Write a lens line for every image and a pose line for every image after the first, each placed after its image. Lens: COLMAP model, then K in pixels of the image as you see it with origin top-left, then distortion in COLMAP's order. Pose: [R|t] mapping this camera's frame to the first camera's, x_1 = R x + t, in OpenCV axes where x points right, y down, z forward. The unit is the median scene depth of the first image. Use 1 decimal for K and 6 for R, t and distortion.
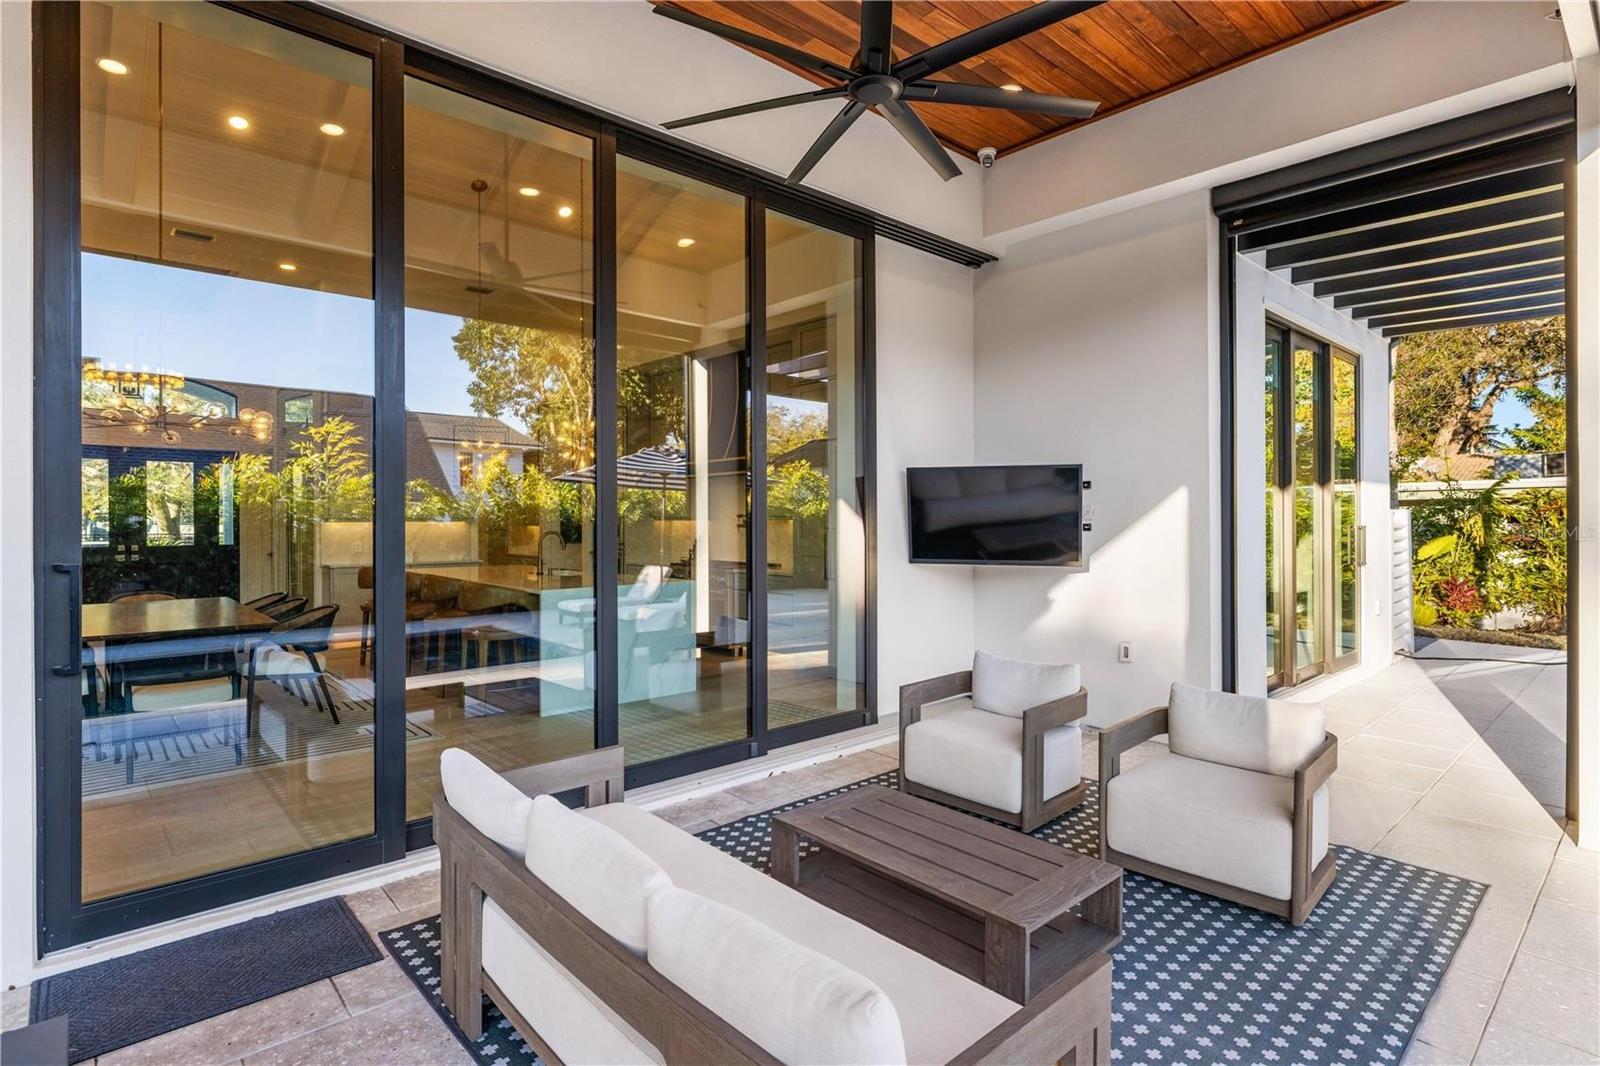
lens RADIAL K [[800.3, 0, 801.7], [0, 800.3, 519.5], [0, 0, 1]] dist [0.013813, 0.000197]
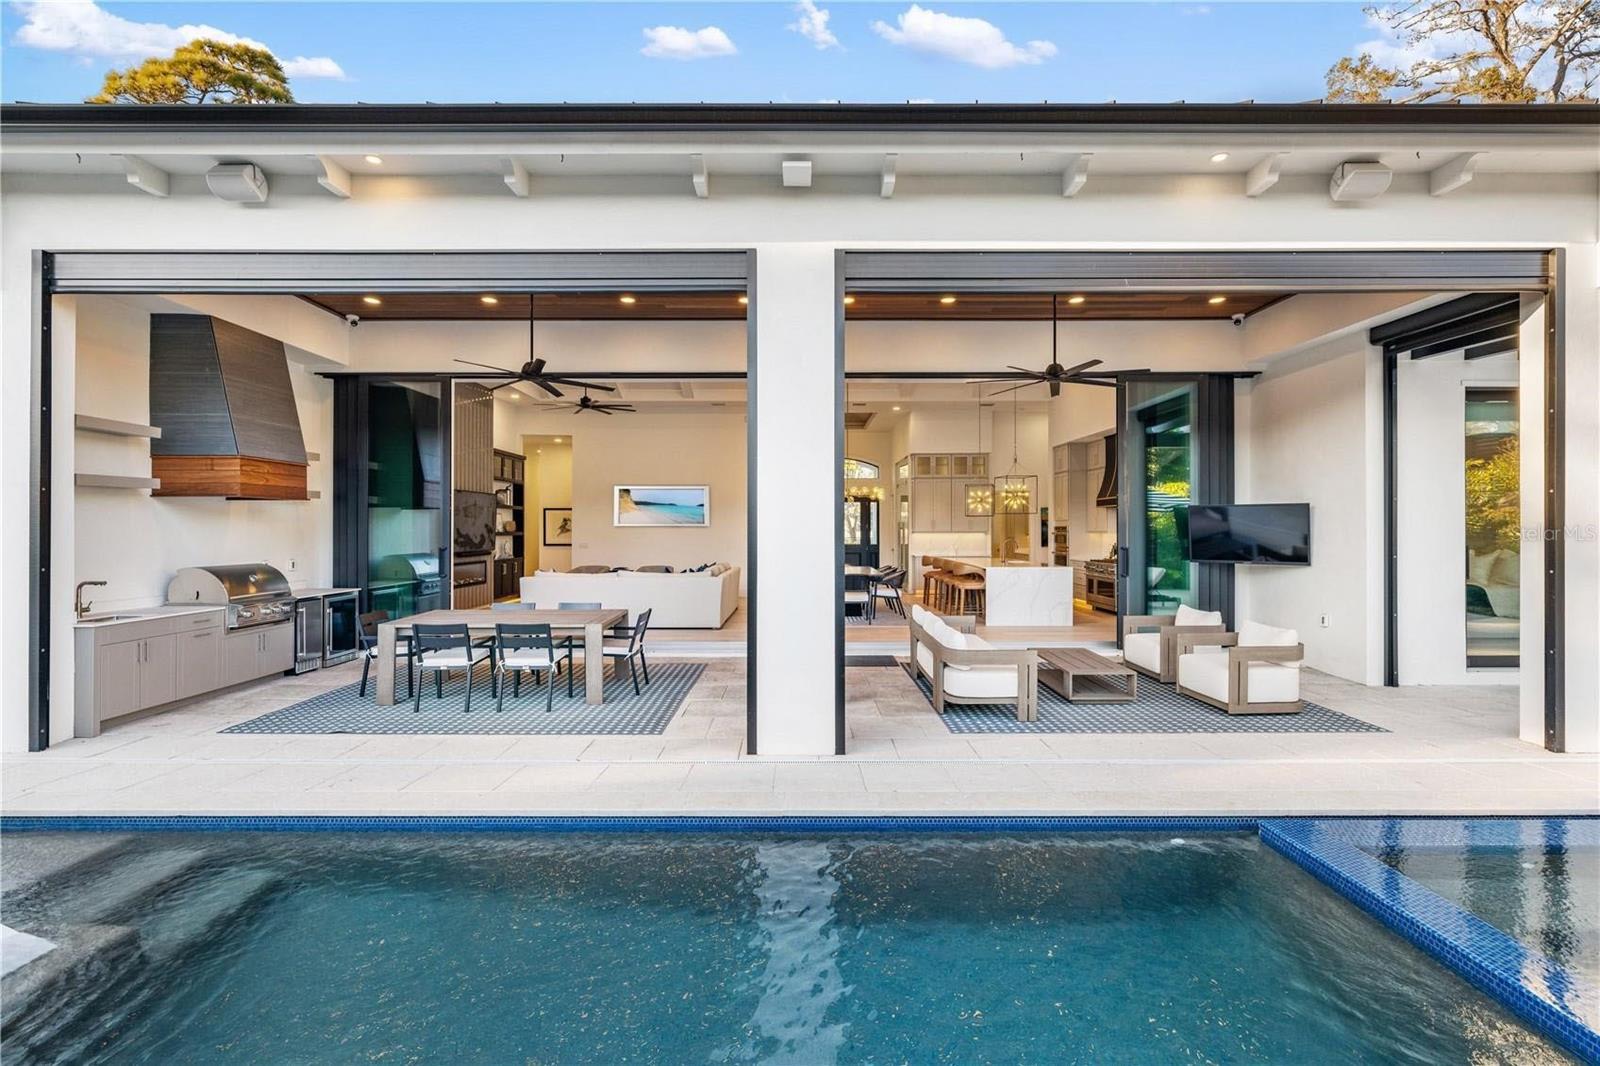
lens RADIAL K [[676.6, 0, 802.0], [0, 676.6, 527.2], [0, 0, 1]] dist [0.001533, 0.000263]
pose [[0.739713, 0.002063, -0.672919, 0.488793], [-0.003813, 0.999992, -0.001126, -0.013221], [0.672912, 0.003399, 0.739715, -0.617823]]
